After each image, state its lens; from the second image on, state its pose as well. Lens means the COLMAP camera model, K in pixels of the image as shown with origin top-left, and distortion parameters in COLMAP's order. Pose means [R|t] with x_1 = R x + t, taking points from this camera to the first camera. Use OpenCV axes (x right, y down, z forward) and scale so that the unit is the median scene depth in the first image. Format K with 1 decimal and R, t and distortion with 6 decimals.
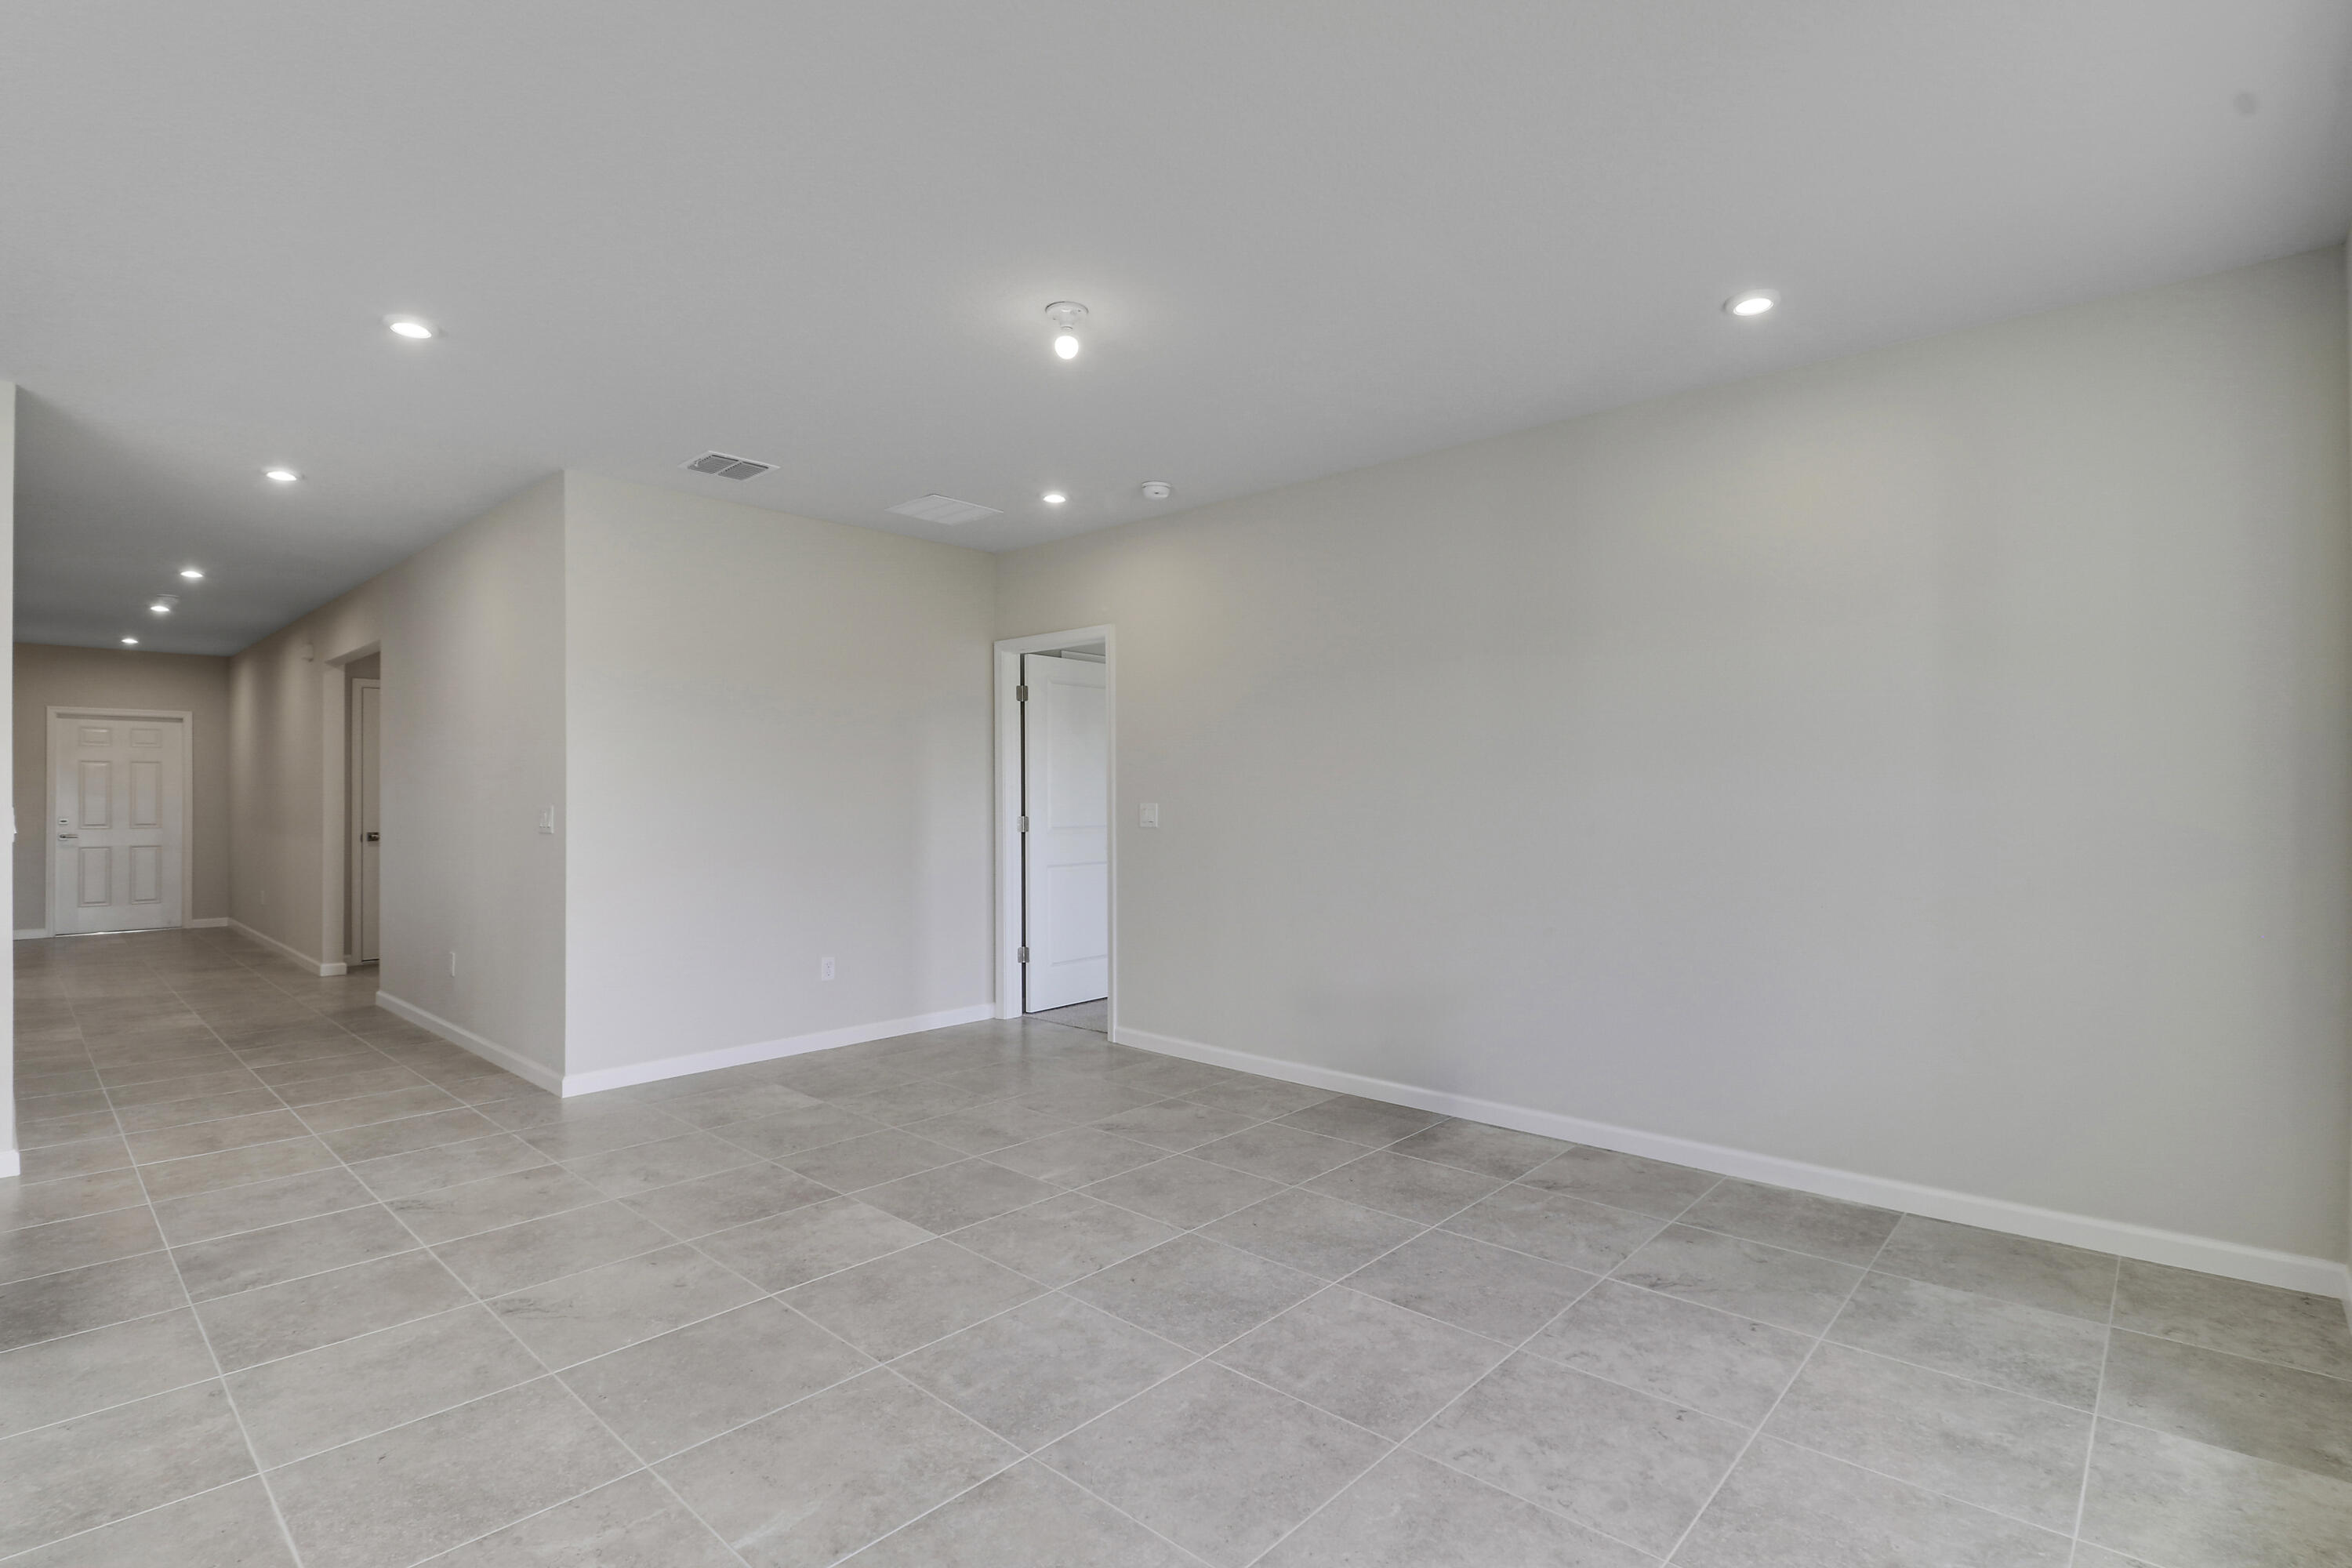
lens RADIAL K [[1108.4, 0, 1162.1], [0, 1108.4, 797.3], [0, 0, 1]] dist [-0.005963, -0.007463]
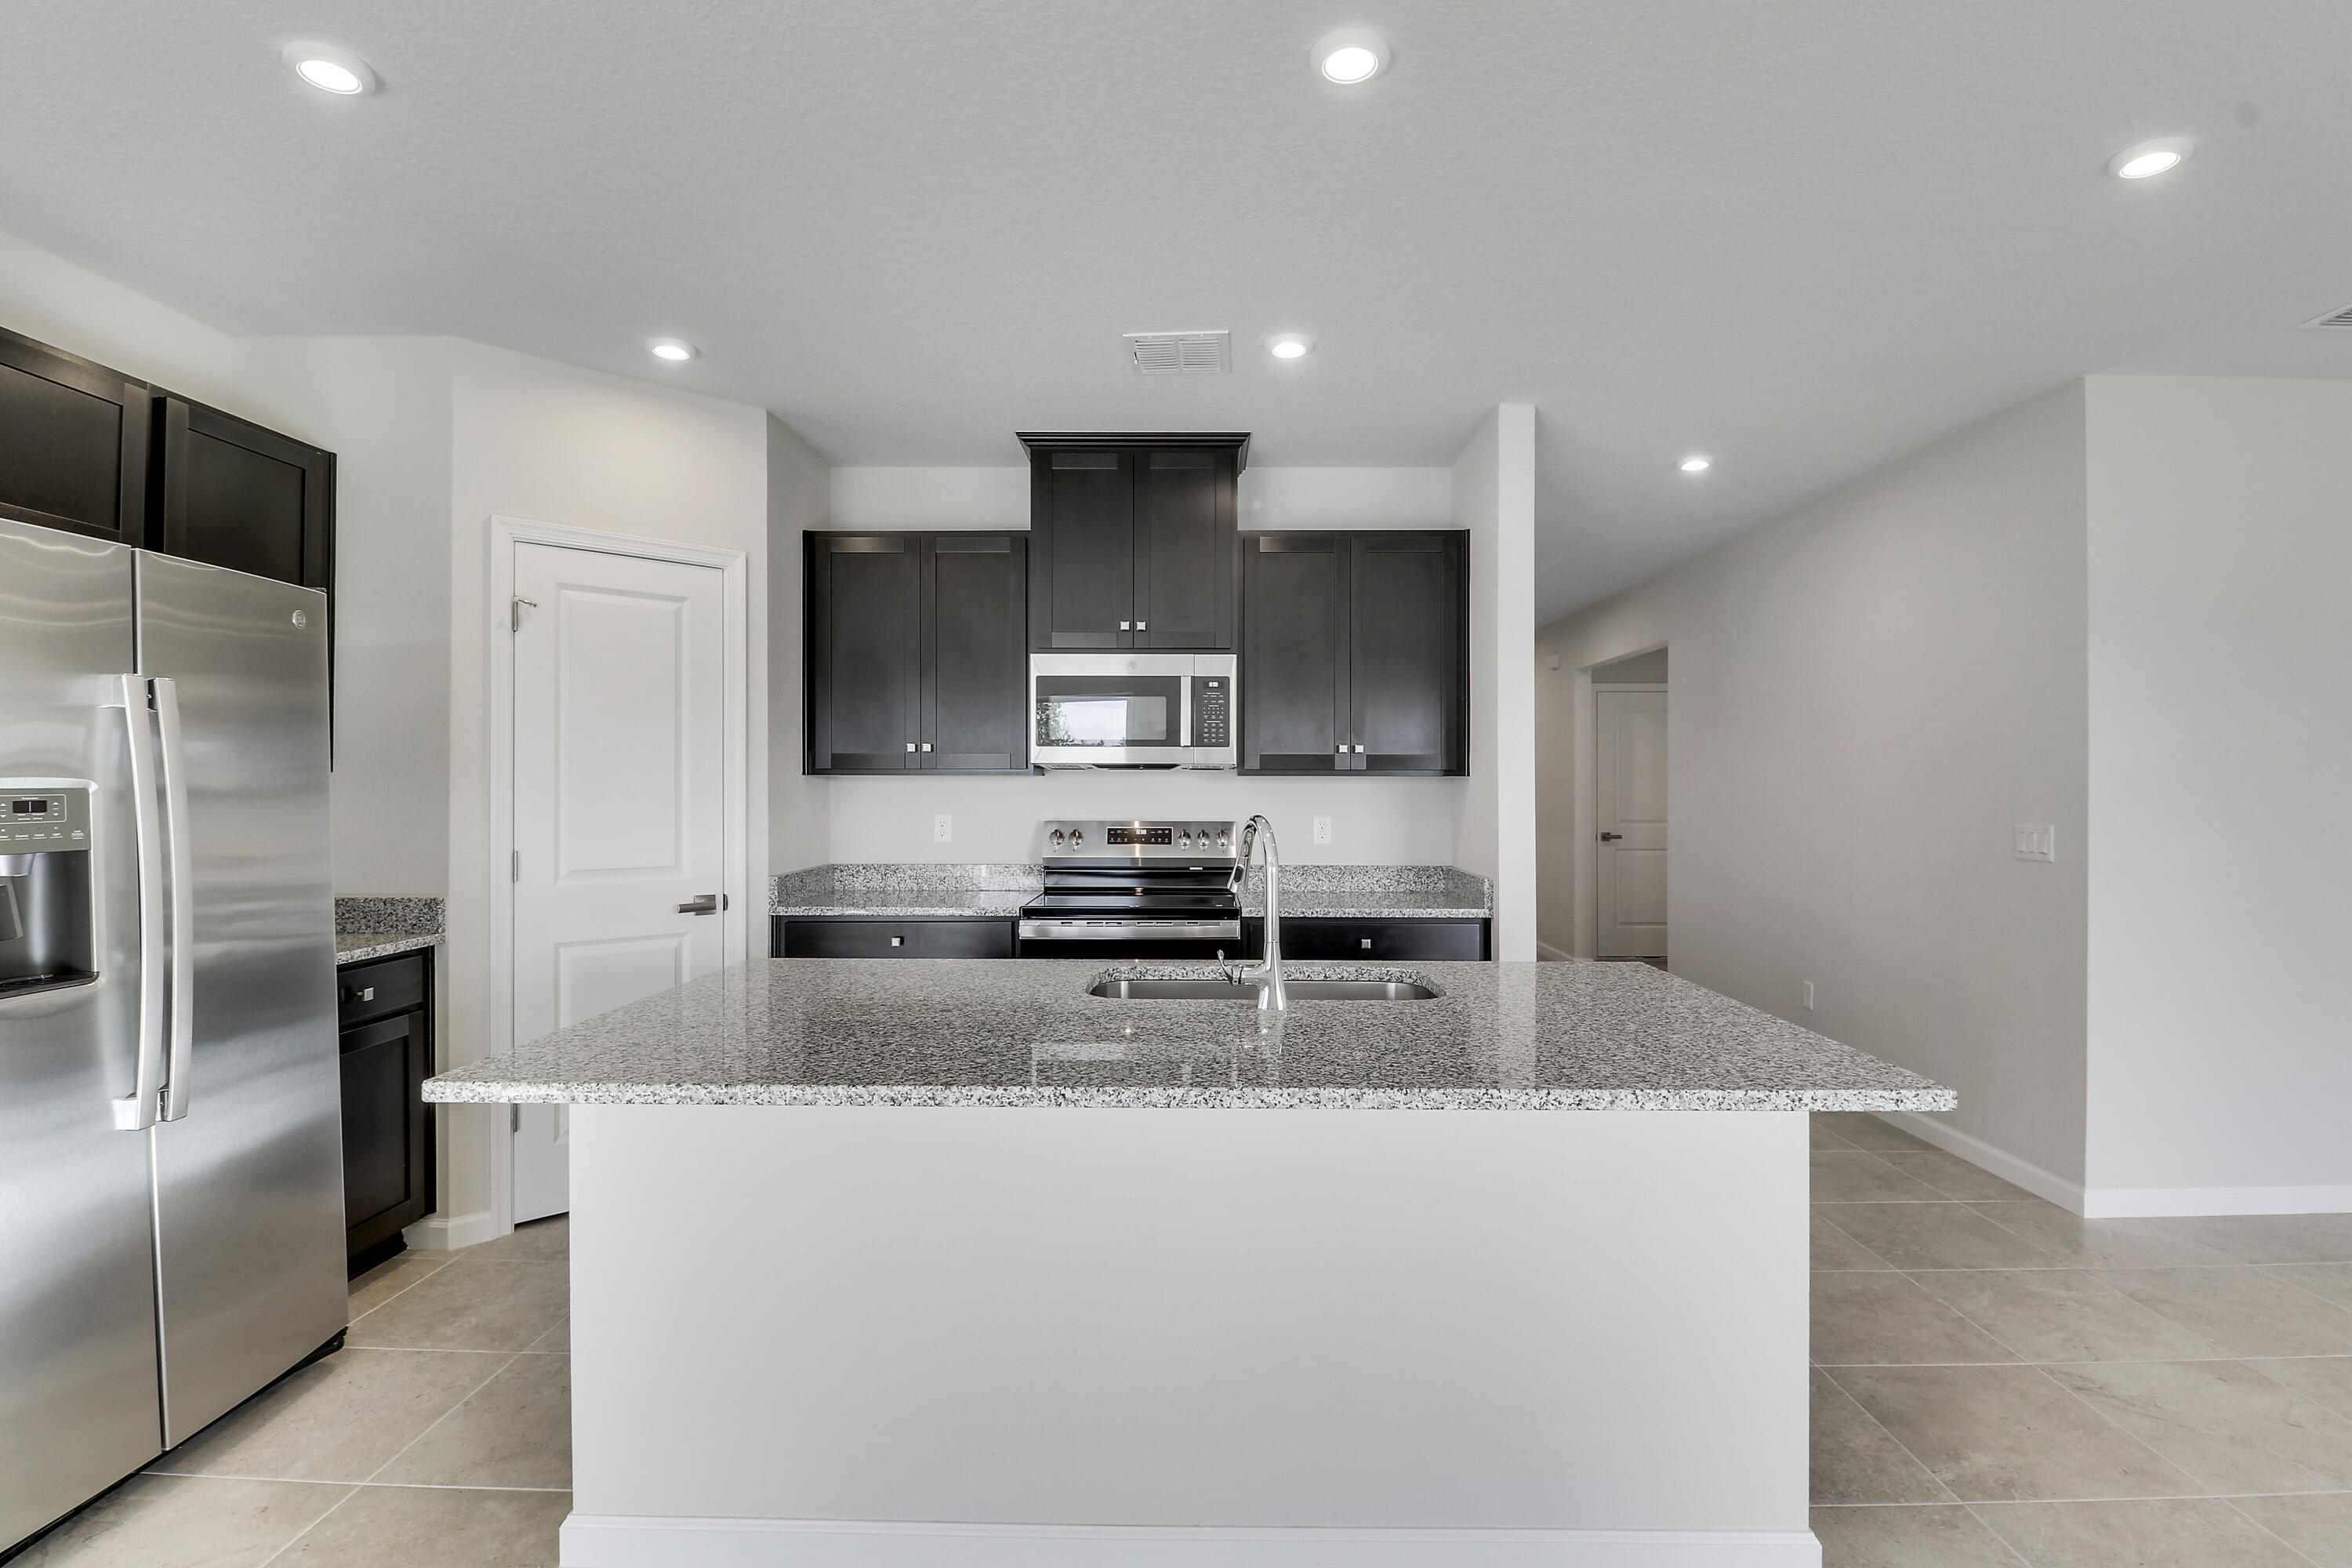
lens RADIAL K [[1085.2, 0, 1179.4], [0, 1085.2, 790.9], [0, 0, 1]] dist [-0.008890, -0.005143]
pose [[0.672825, 0.001653, -0.739800, -0.310026], [-0.002275, 0.999997, 0.000166, -0.010937], [0.739798, 0.001571, 0.672827, 0.043921]]
